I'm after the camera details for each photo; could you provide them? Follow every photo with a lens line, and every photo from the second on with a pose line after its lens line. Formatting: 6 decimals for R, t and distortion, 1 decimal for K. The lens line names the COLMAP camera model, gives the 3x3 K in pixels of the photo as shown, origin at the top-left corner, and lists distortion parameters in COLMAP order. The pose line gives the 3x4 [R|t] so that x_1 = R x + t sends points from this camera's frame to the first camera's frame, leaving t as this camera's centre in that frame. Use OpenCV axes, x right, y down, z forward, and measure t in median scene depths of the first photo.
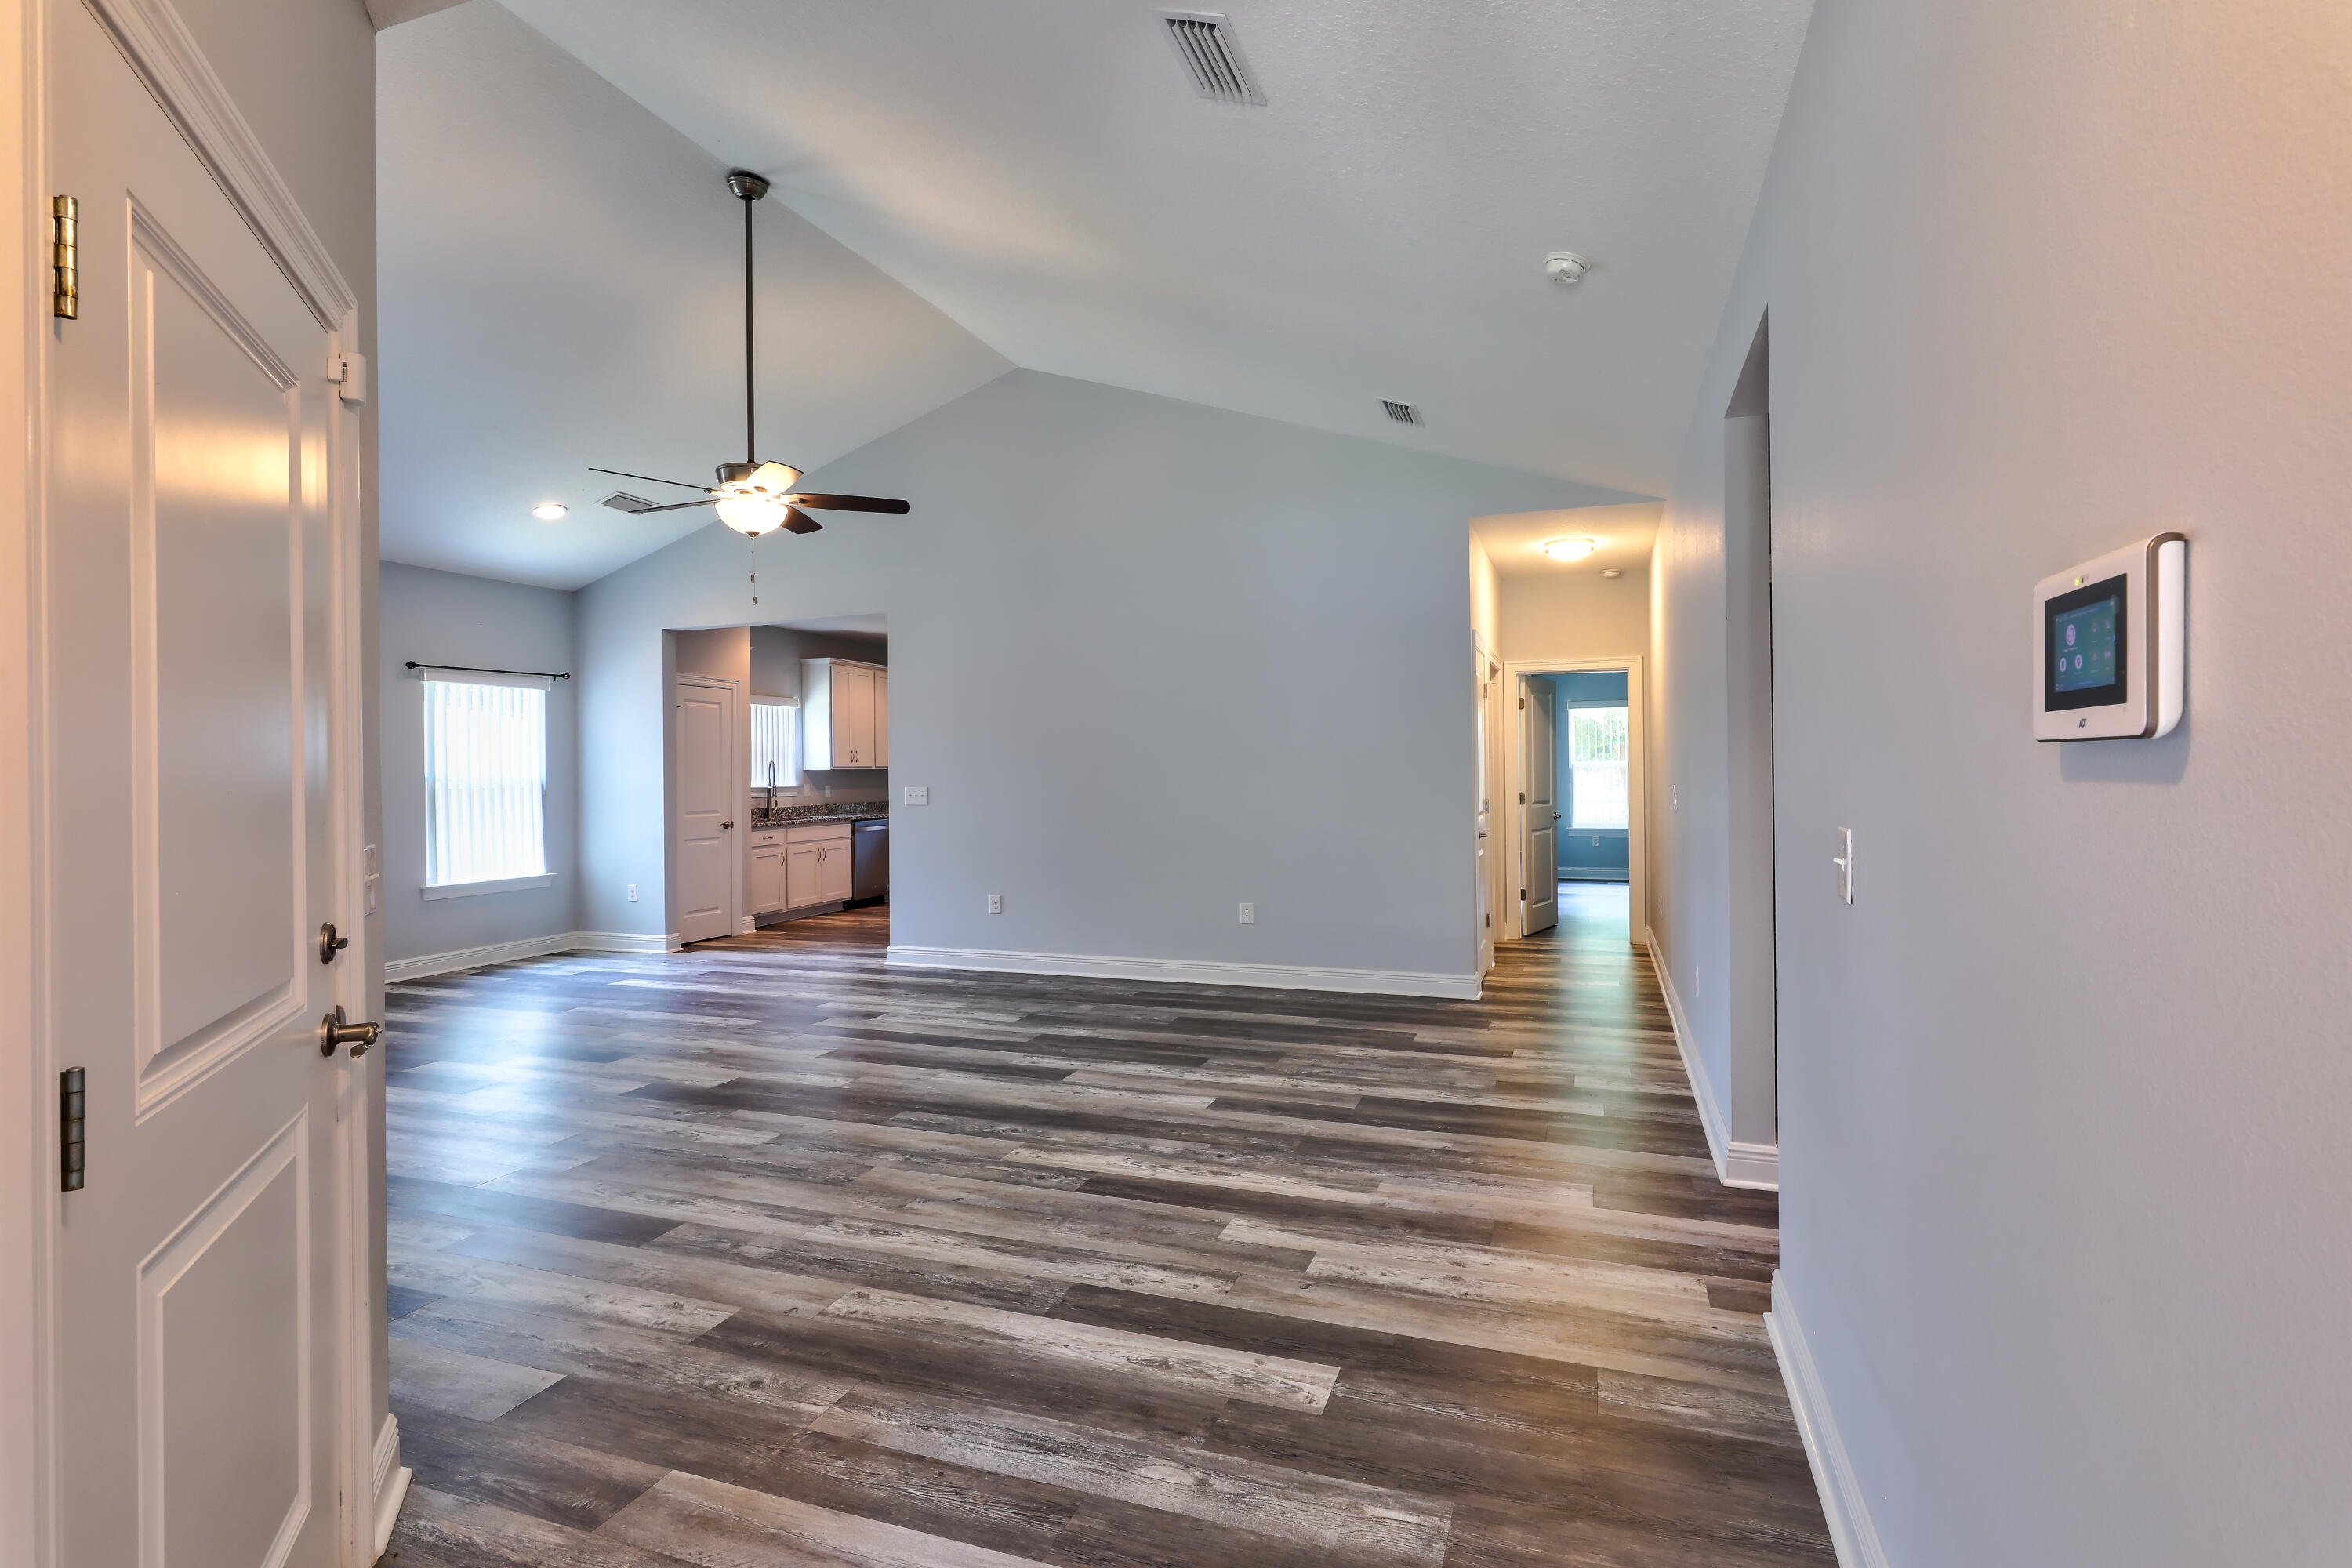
lens RADIAL K [[1089.5, 0, 1141.3], [0, 1089.5, 766.6], [0, 0, 1]] dist [-0.001831, -0.000079]
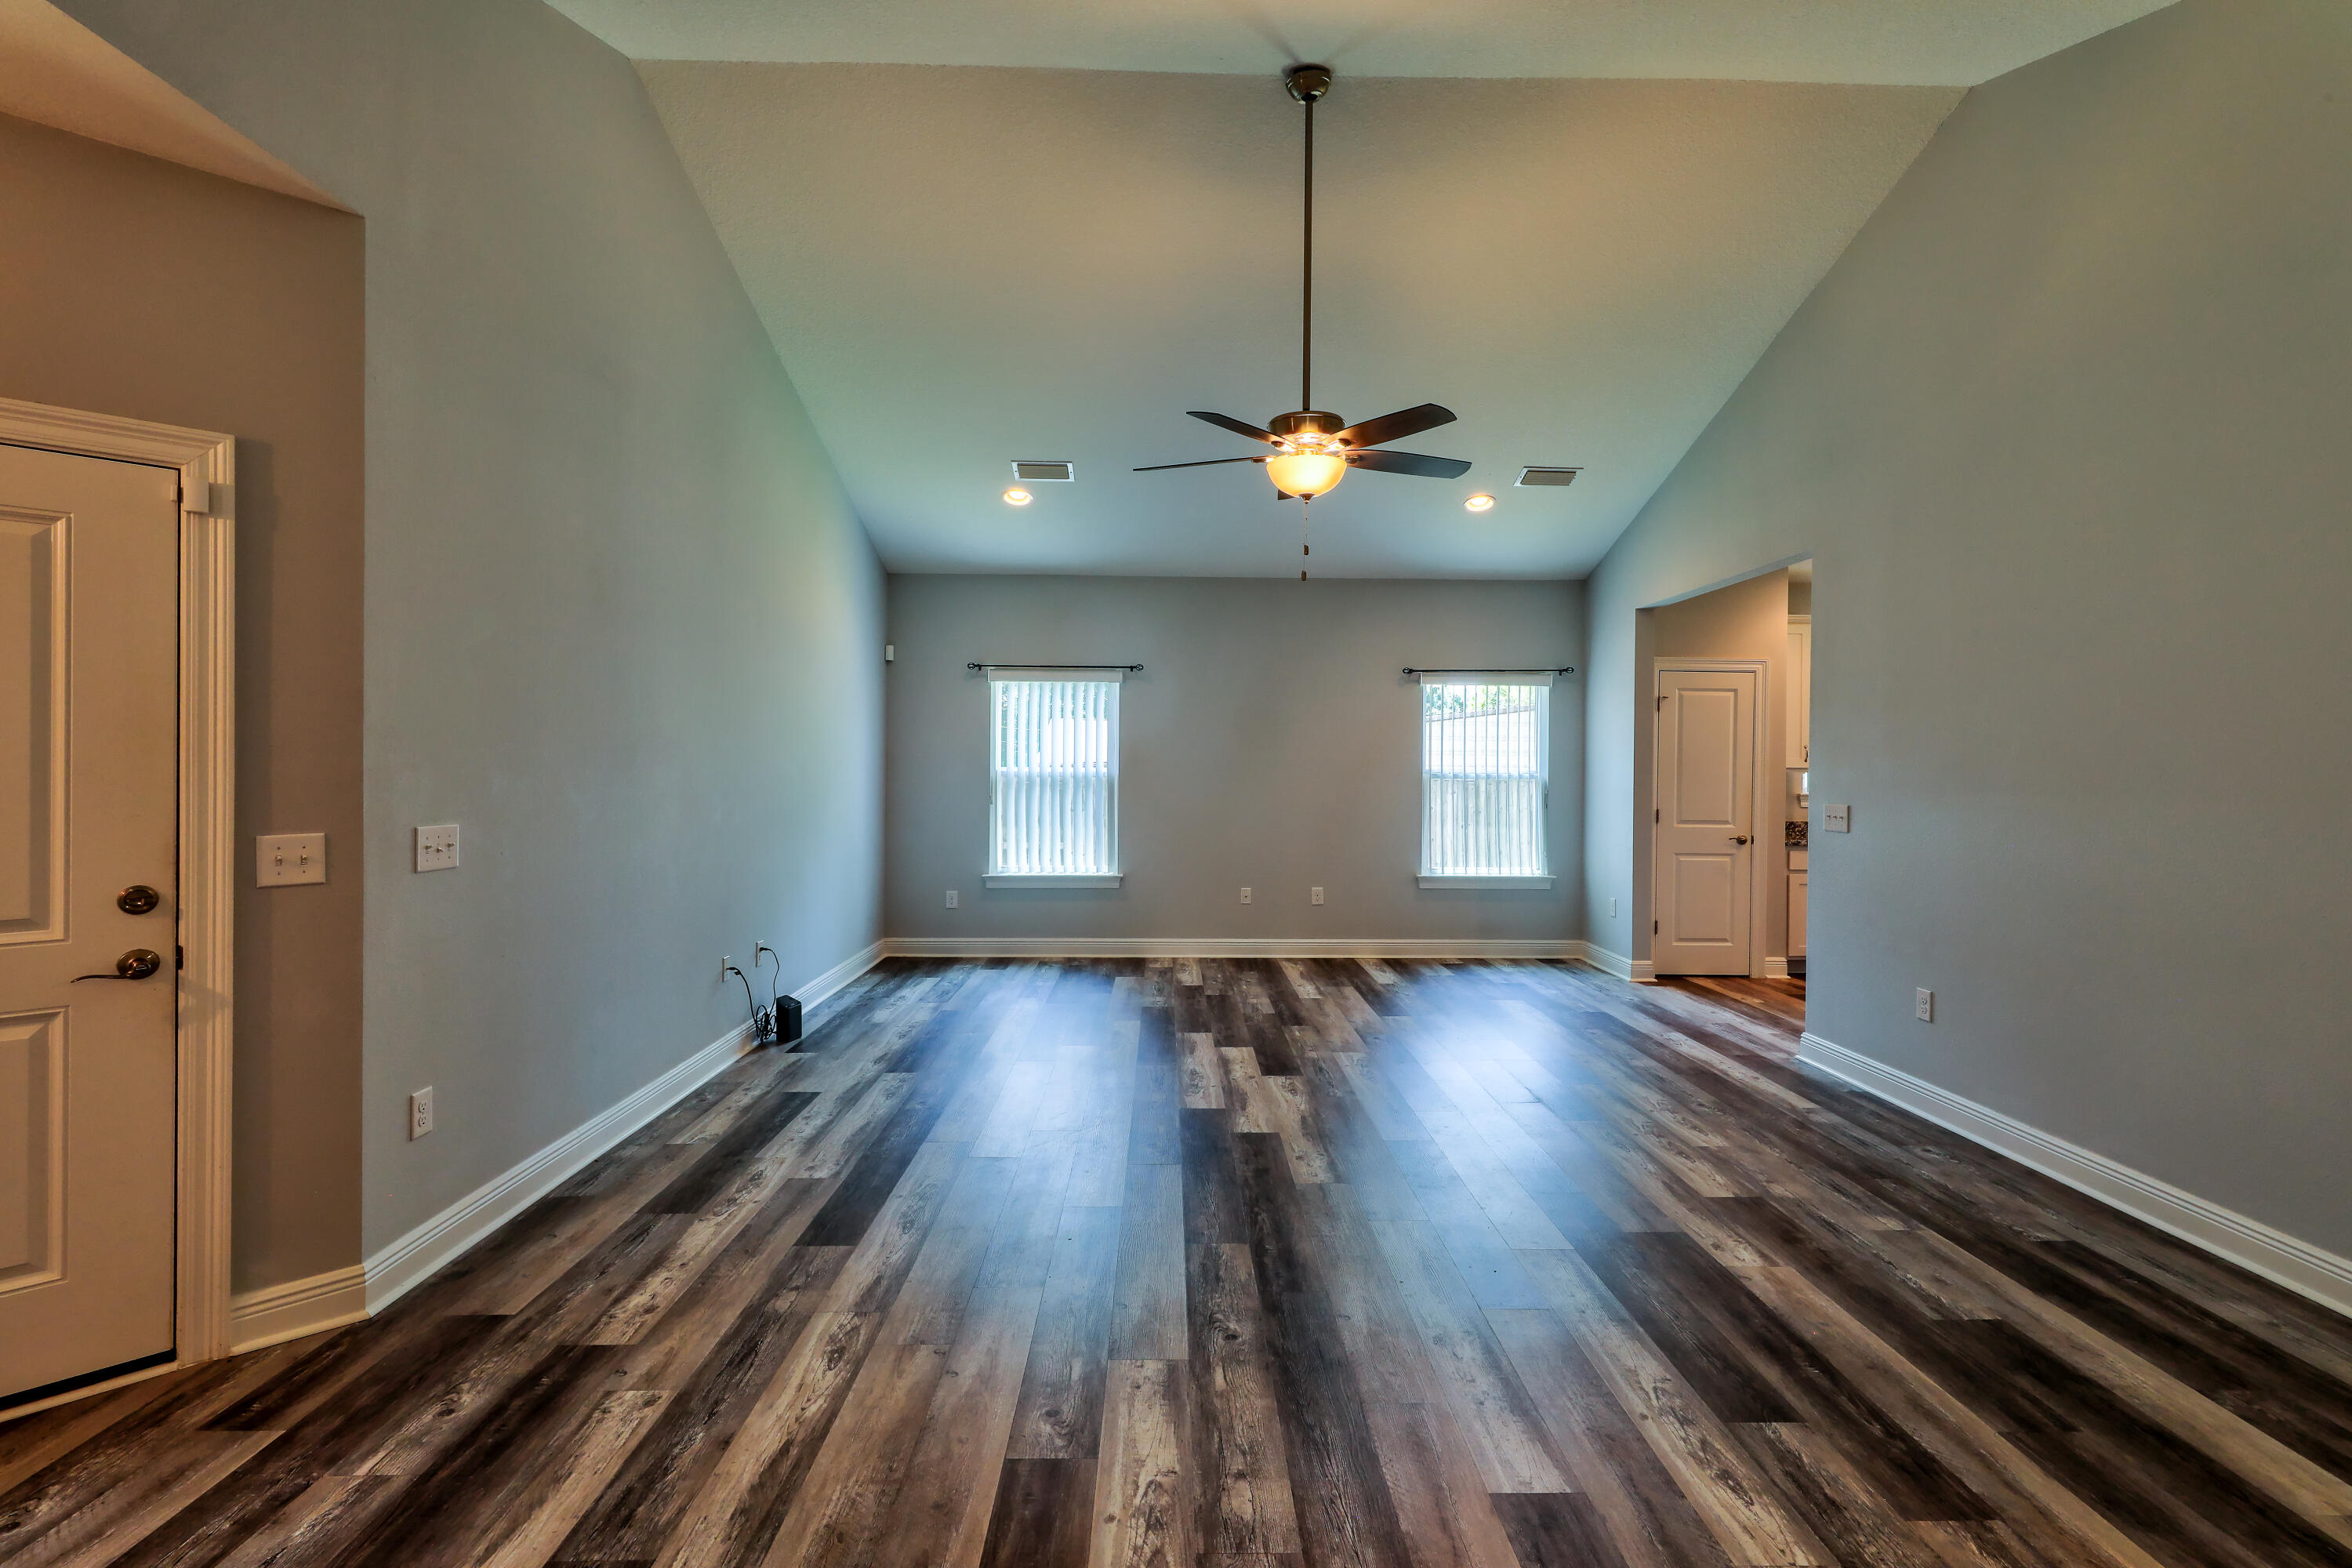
lens RADIAL K [[1096.0, 0, 1257.9], [0, 1096.0, 765.6], [0, 0, 1]] dist [-0.000532, 0.000048]
pose [[0.401605, 0.013832, -0.915709, 0.506364], [-0.008771, 0.999898, 0.011256, -0.017927], [0.915771, 0.003511, 0.401685, 0.775935]]
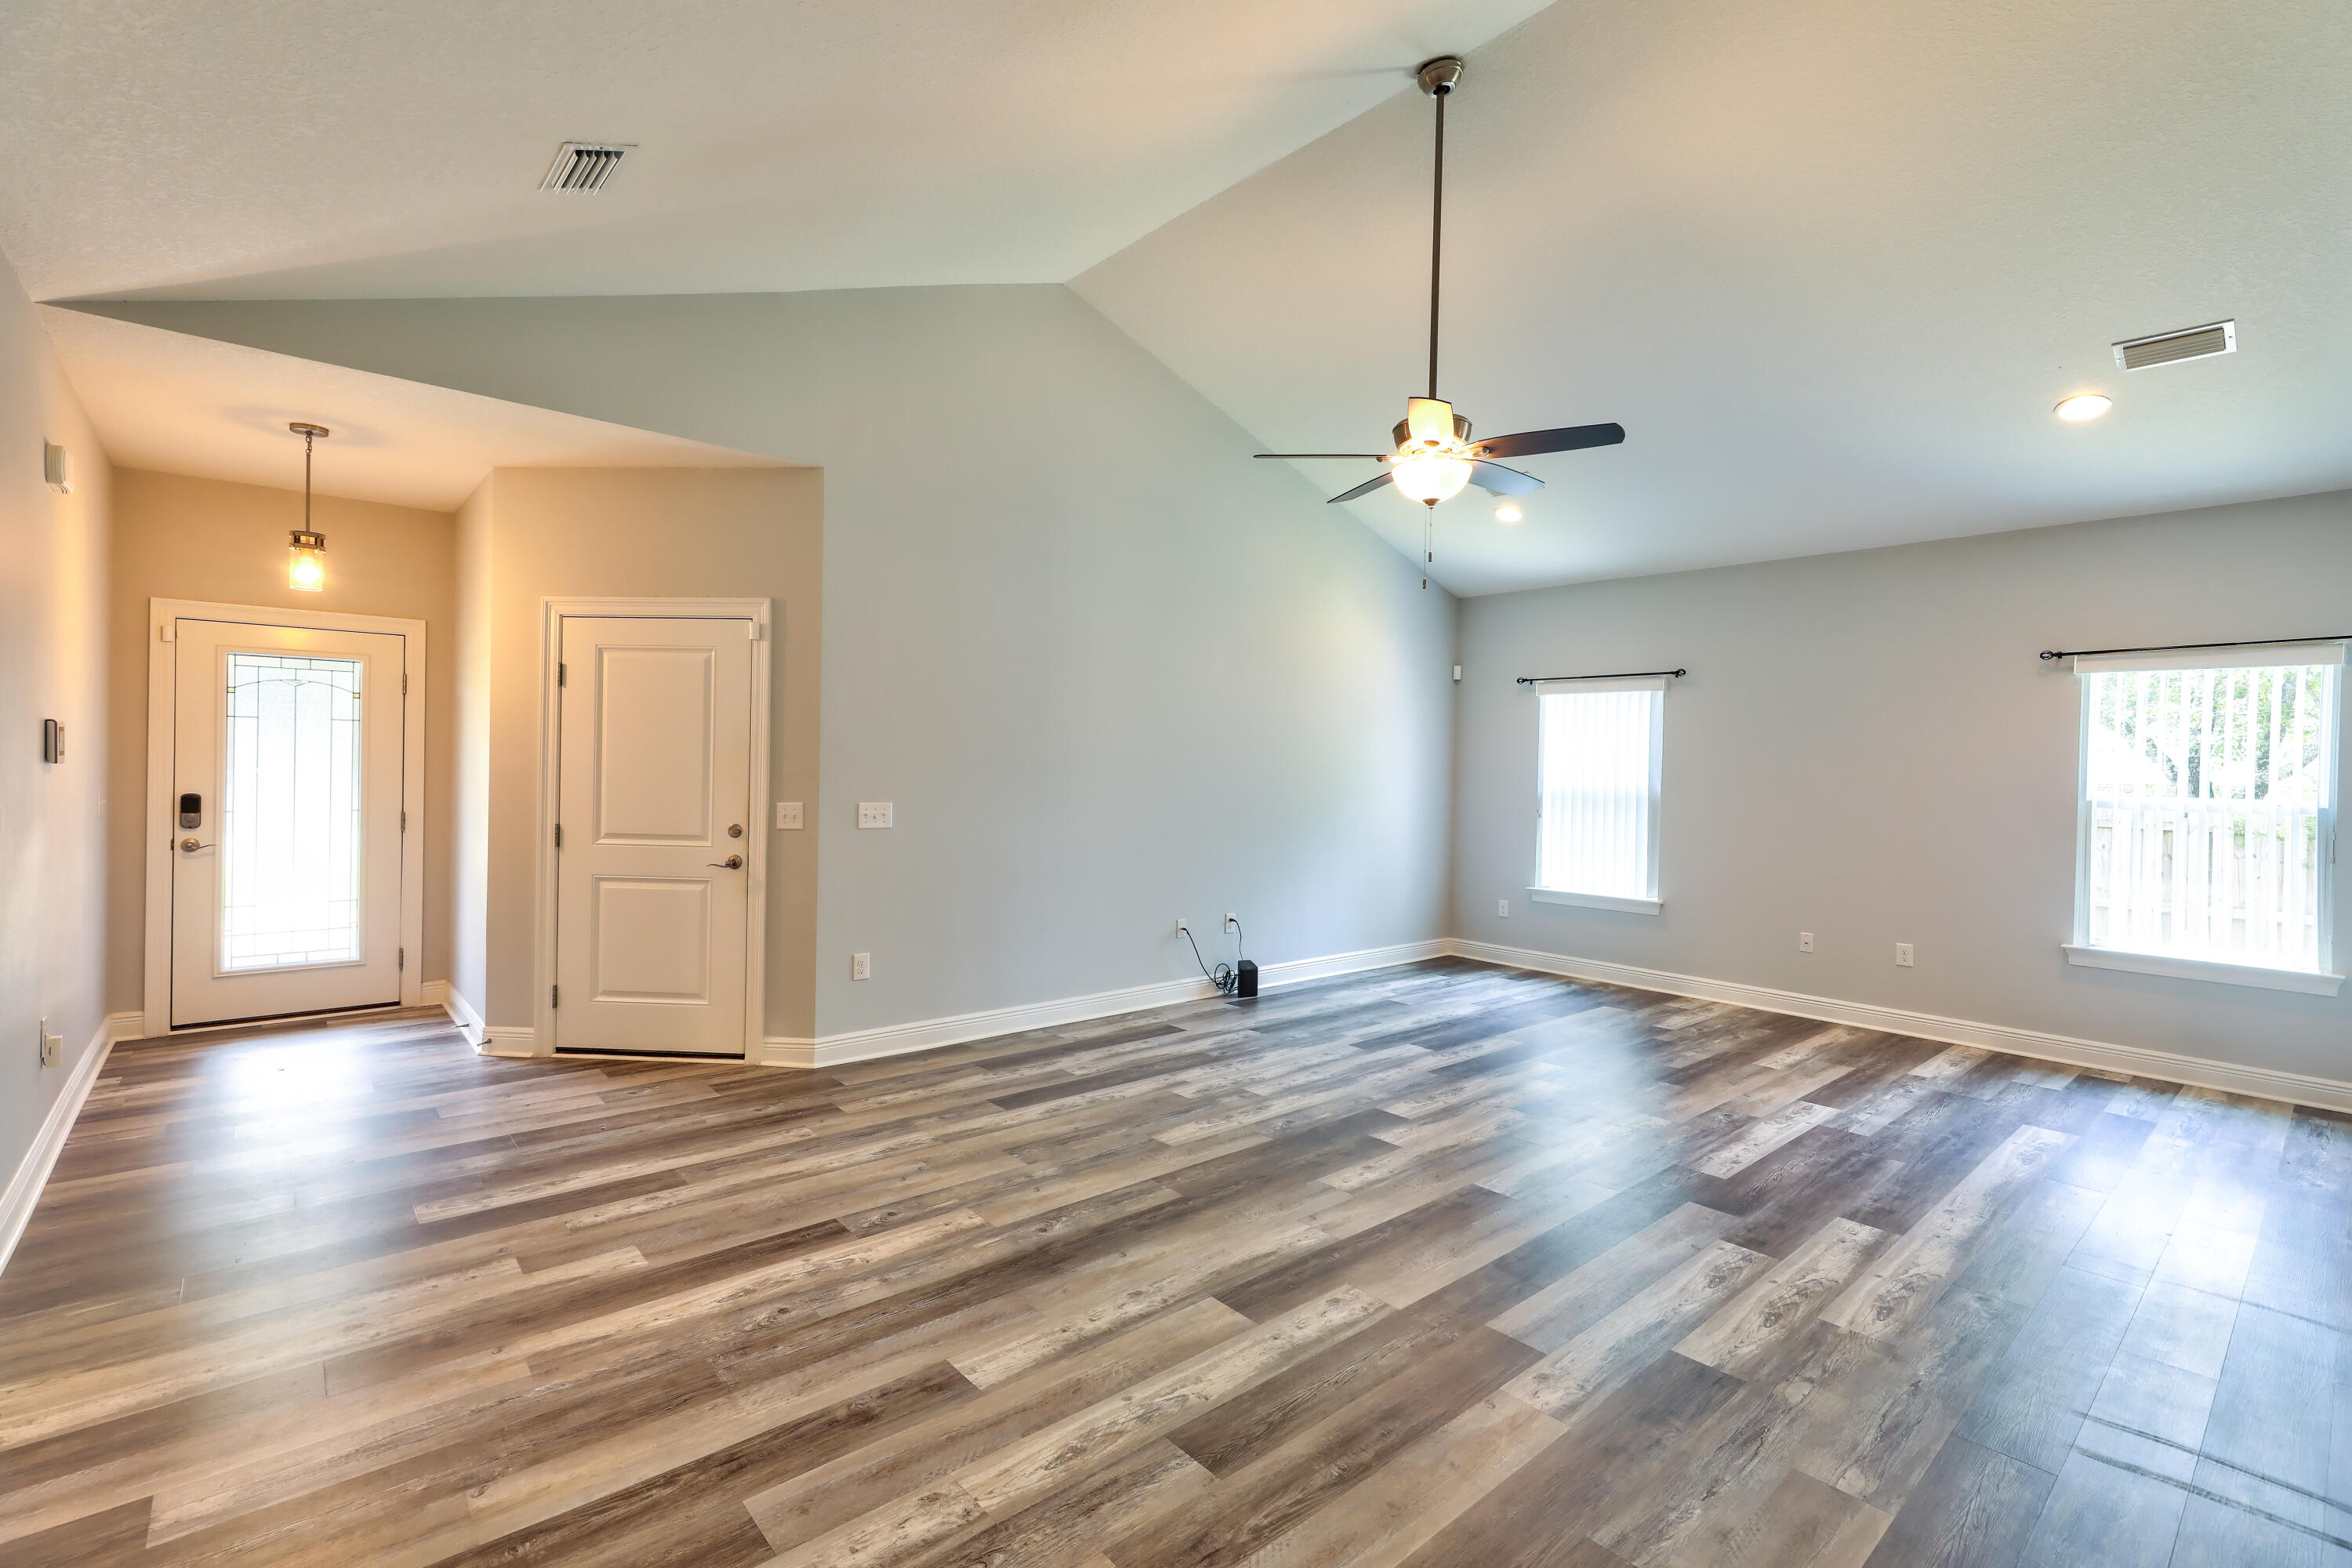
lens RADIAL K [[1125.1, 0, 1190.1], [0, 1125.1, 777.4], [0, 0, 1]] dist [-0.000286, -0.000134]
pose [[-0.469610, 0.009895, -0.882818, 0.594225], [-0.014164, 0.999724, 0.018740, -0.023857], [0.882760, 0.021305, -0.469341, 1.541316]]
